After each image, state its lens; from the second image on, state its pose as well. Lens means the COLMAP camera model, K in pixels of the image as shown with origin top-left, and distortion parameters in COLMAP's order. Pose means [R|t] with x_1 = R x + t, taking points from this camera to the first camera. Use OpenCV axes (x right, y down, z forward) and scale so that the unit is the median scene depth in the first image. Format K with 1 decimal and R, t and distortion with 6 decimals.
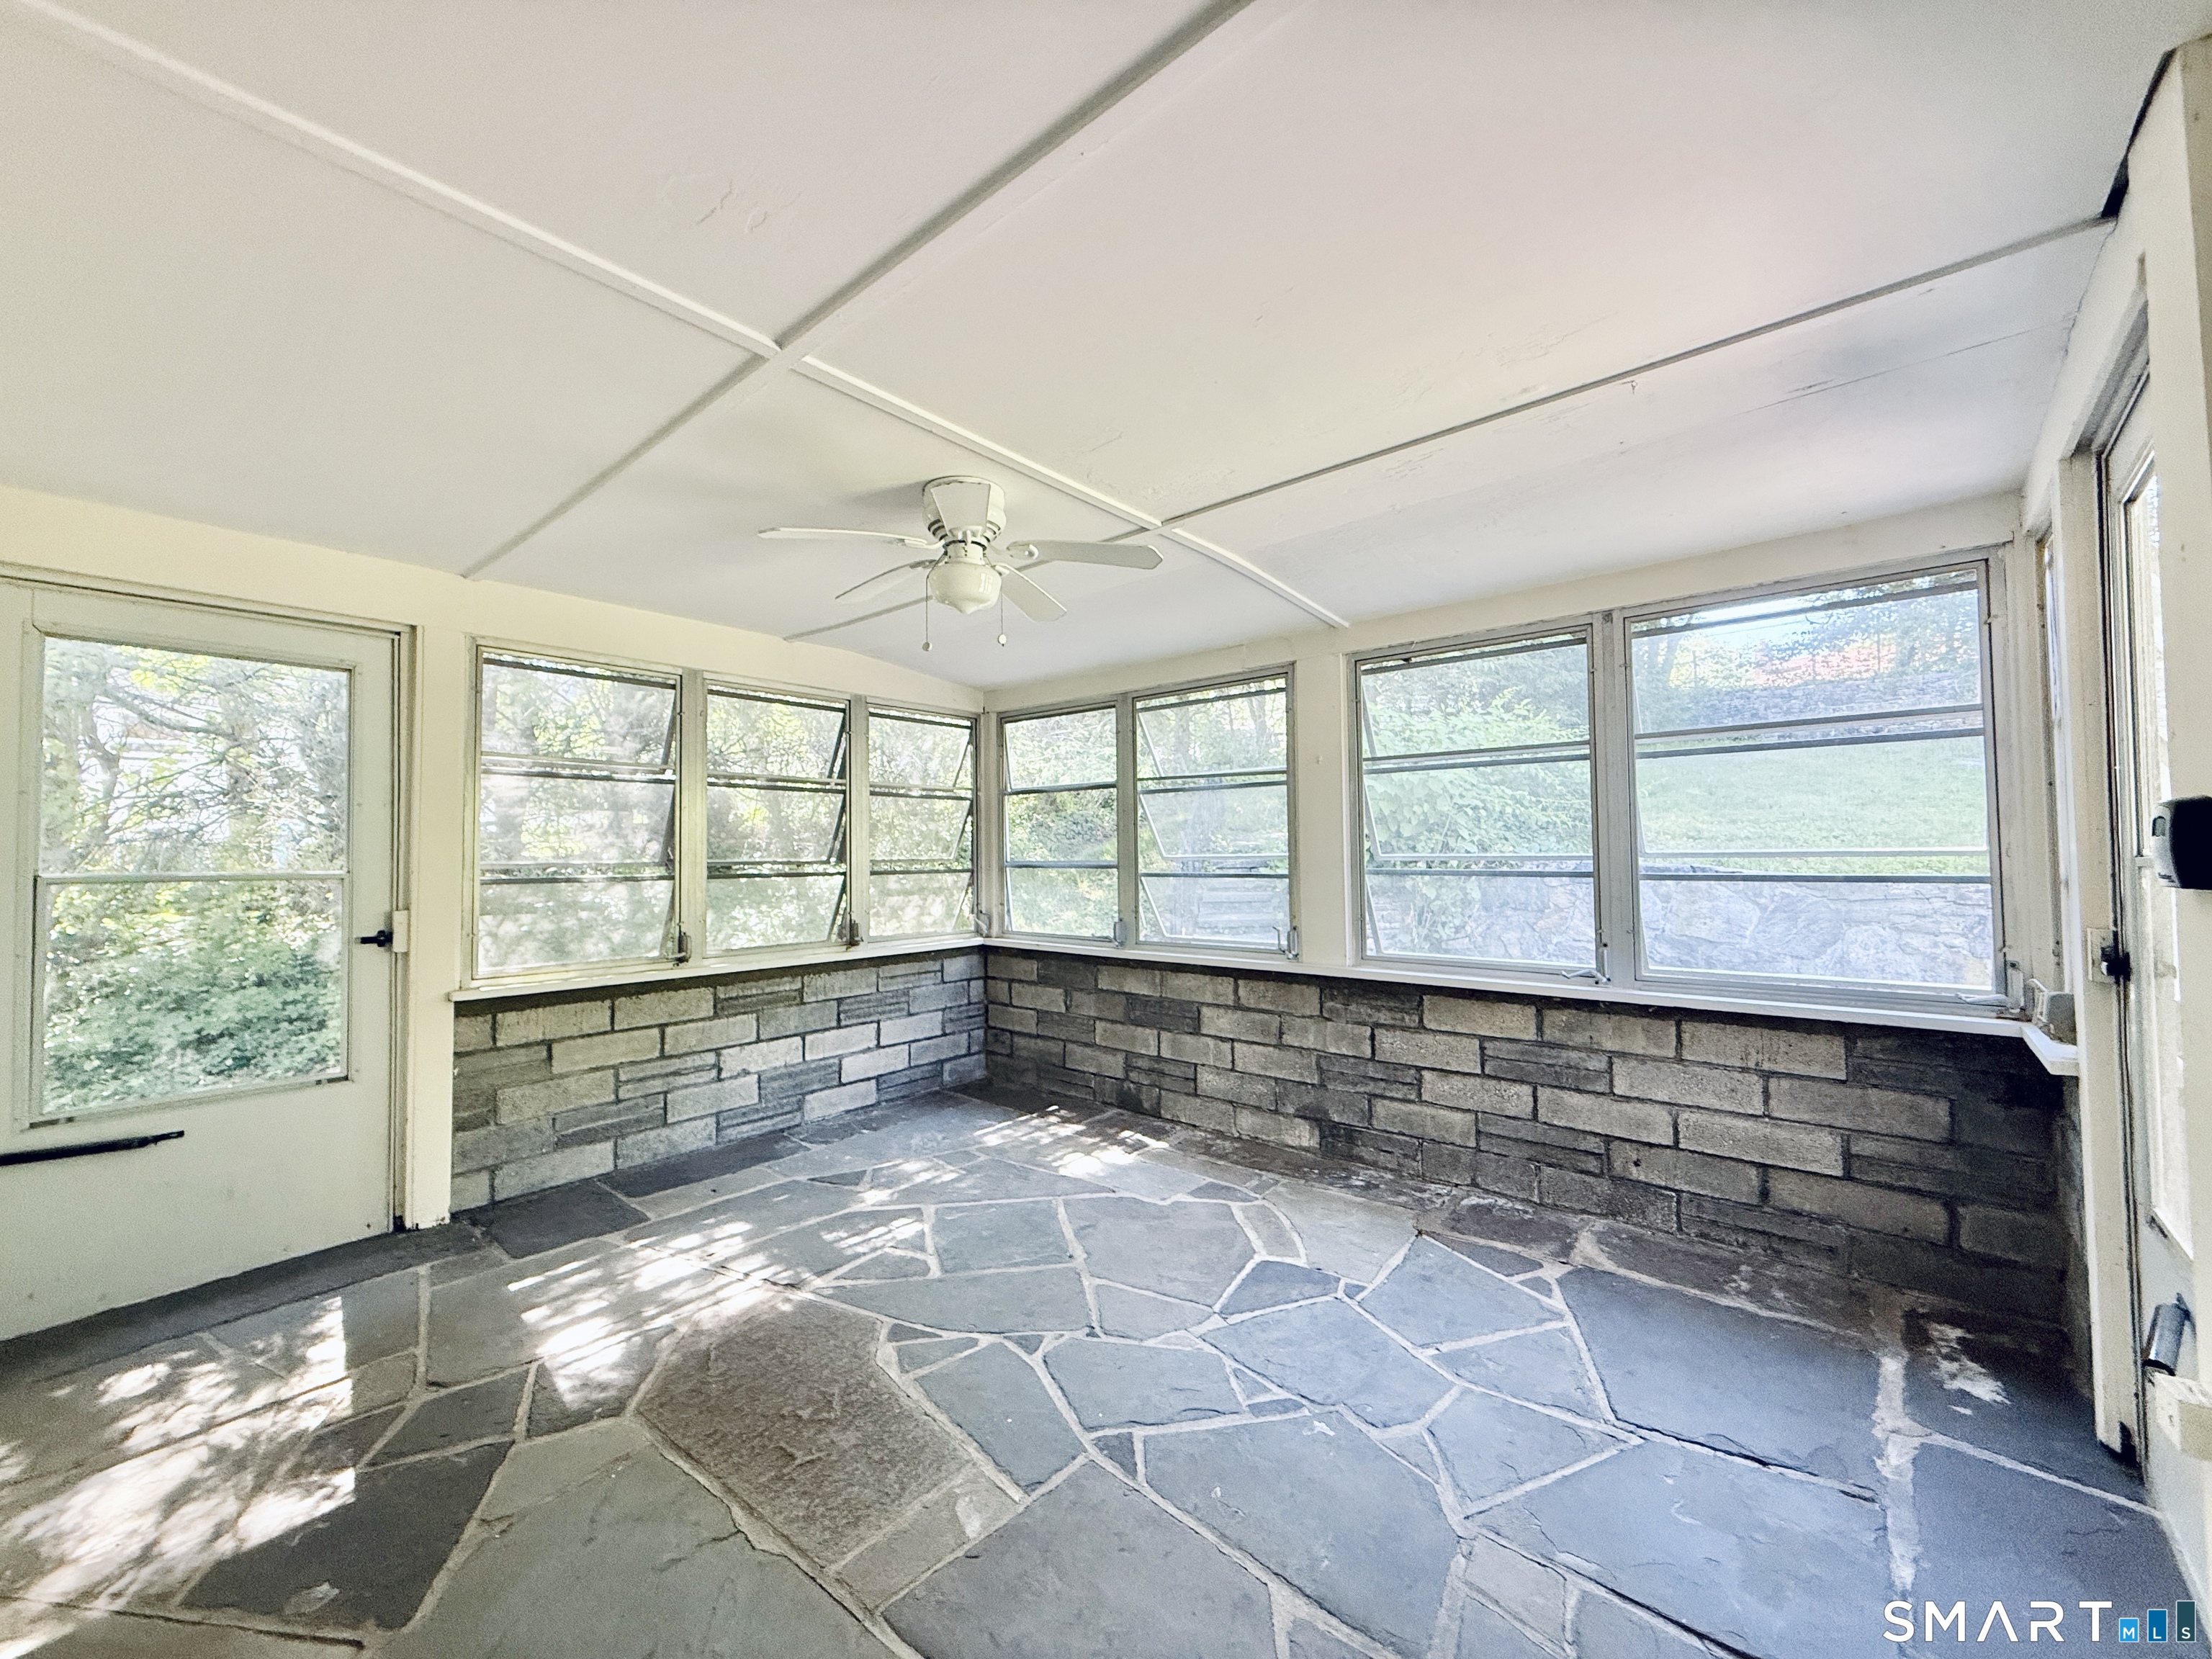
lens RADIAL K [[894.1, 0, 1100.3], [0, 894.1, 826.6], [0, 0, 1]] dist [-0.001167, 0.000051]
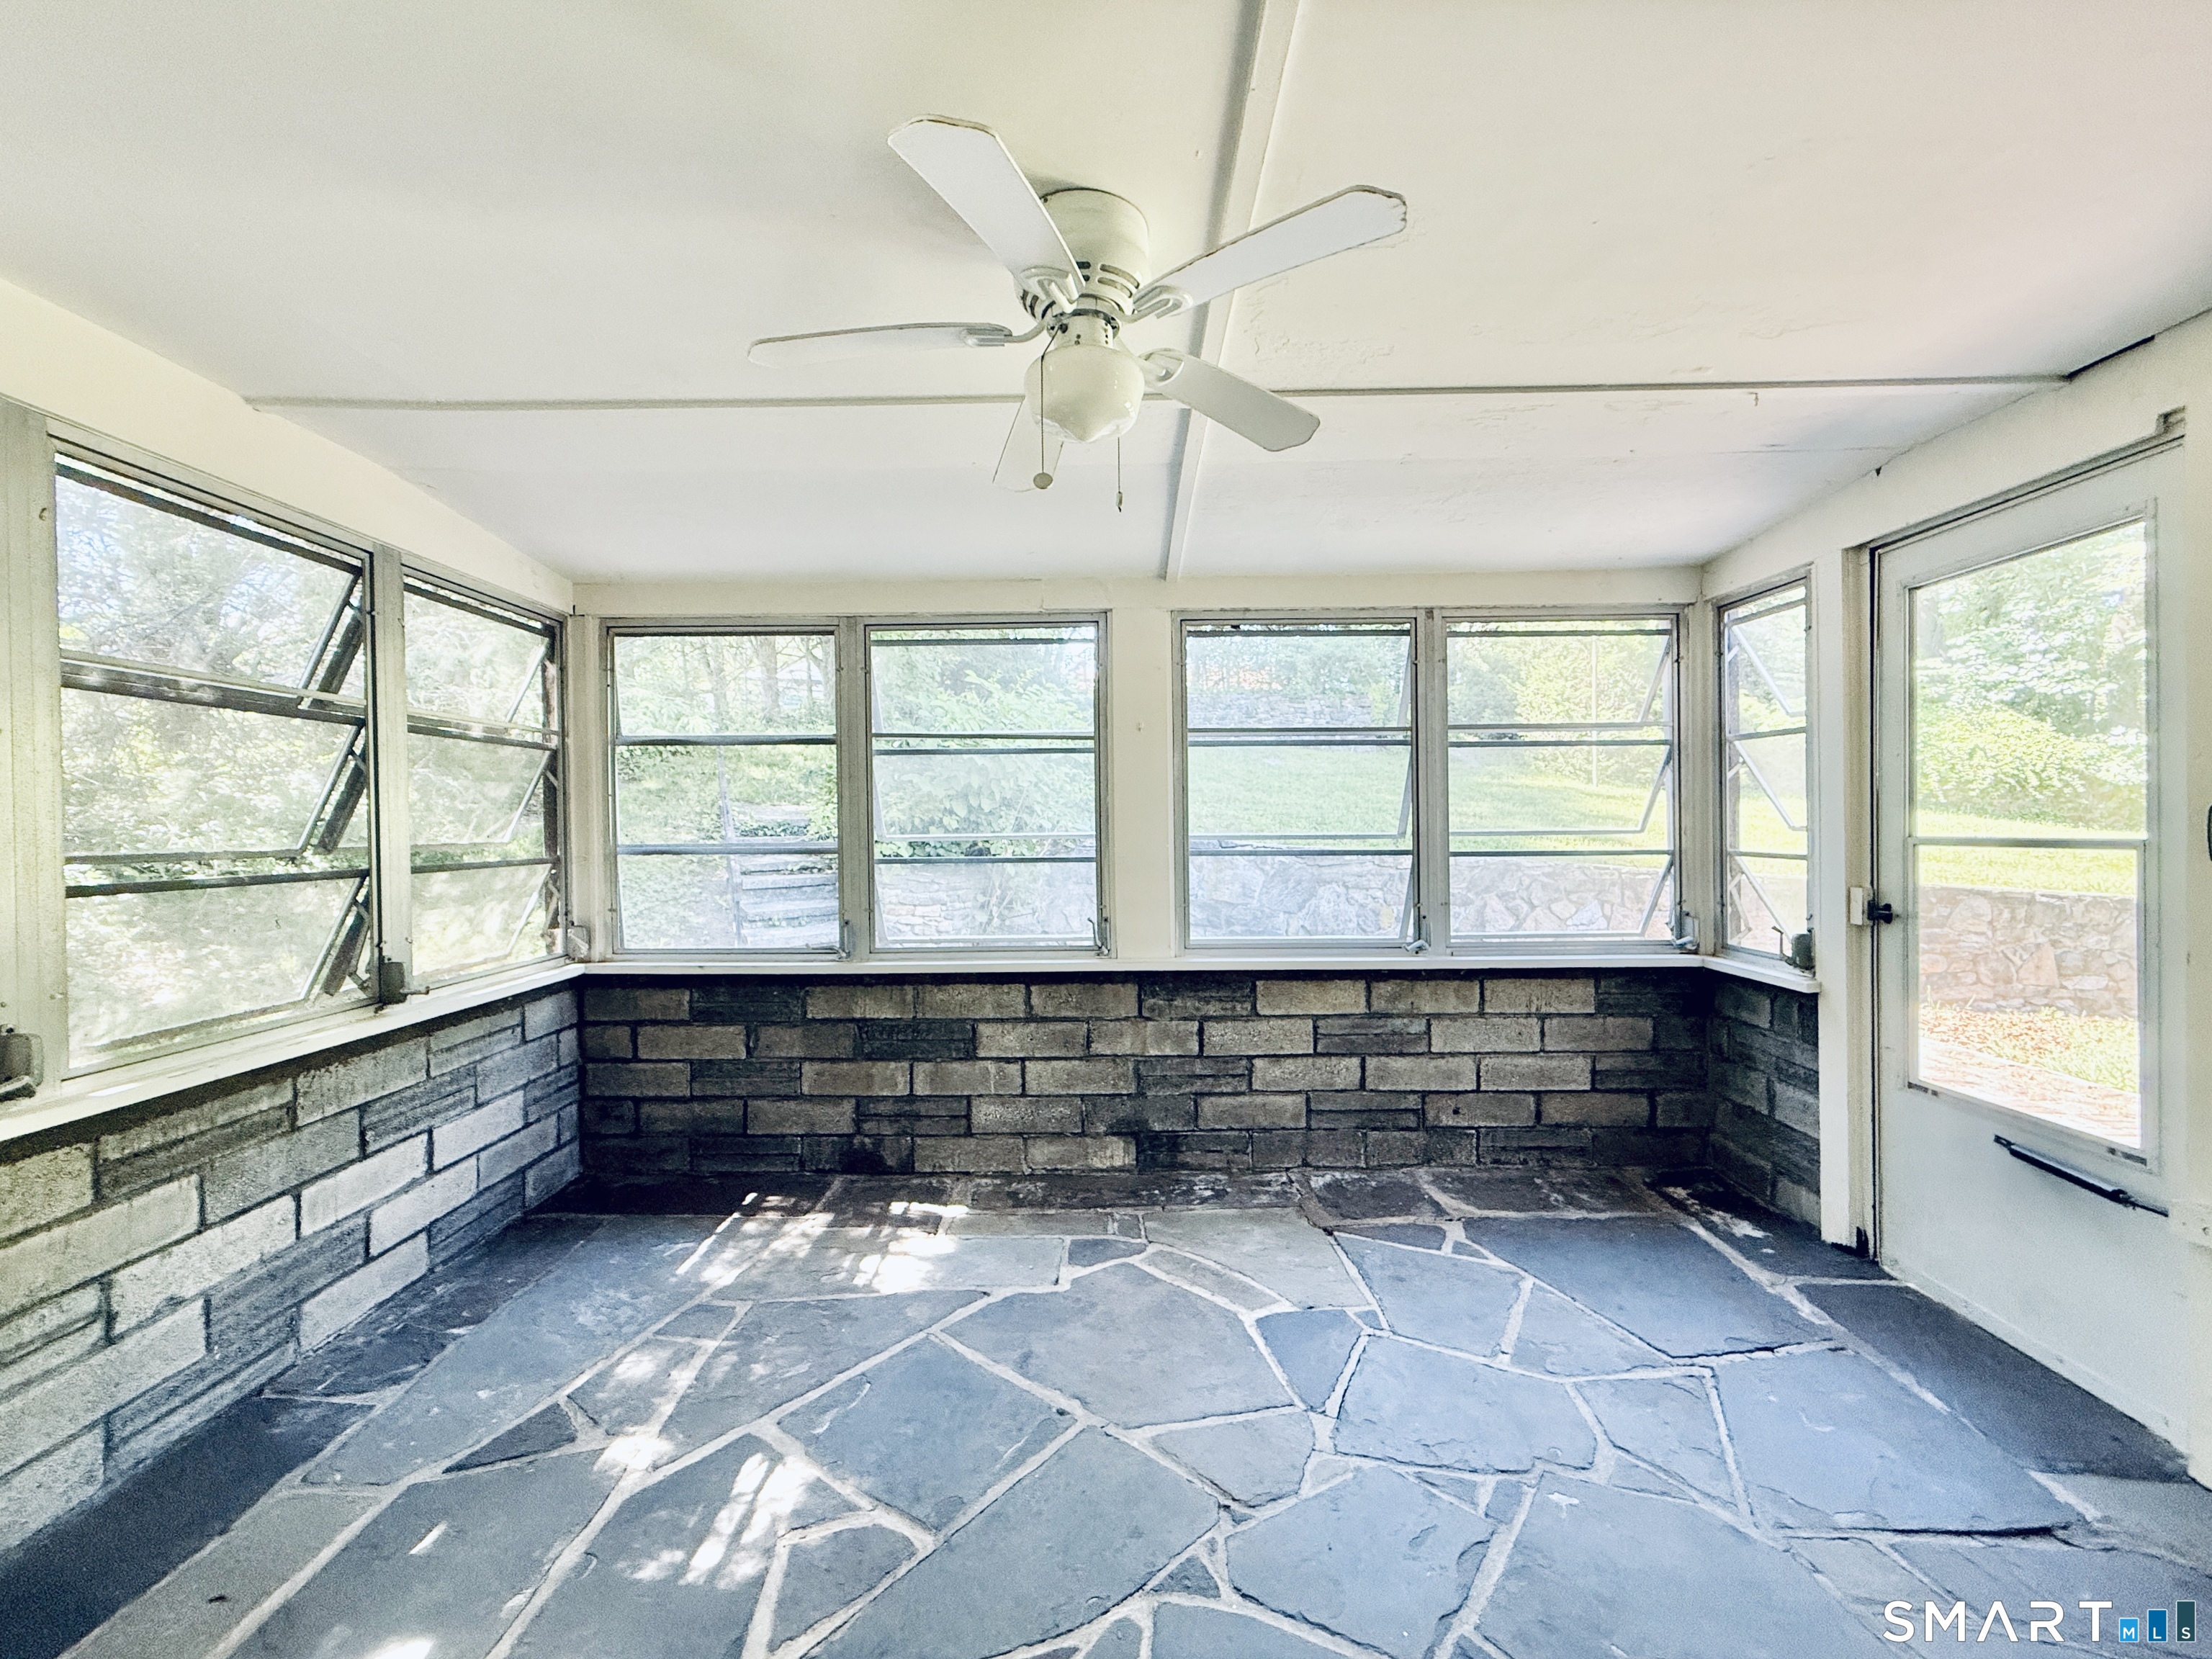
lens RADIAL K [[894.1, 0, 1100.3], [0, 894.1, 826.6], [0, 0, 1]] dist [-0.001167, 0.000051]
pose [[0.757244, -0.000833, 0.653131, -0.358746], [-0.018959, 0.999550, 0.023255, 0.003923], [-0.652857, -0.029992, 0.756887, 0.357094]]
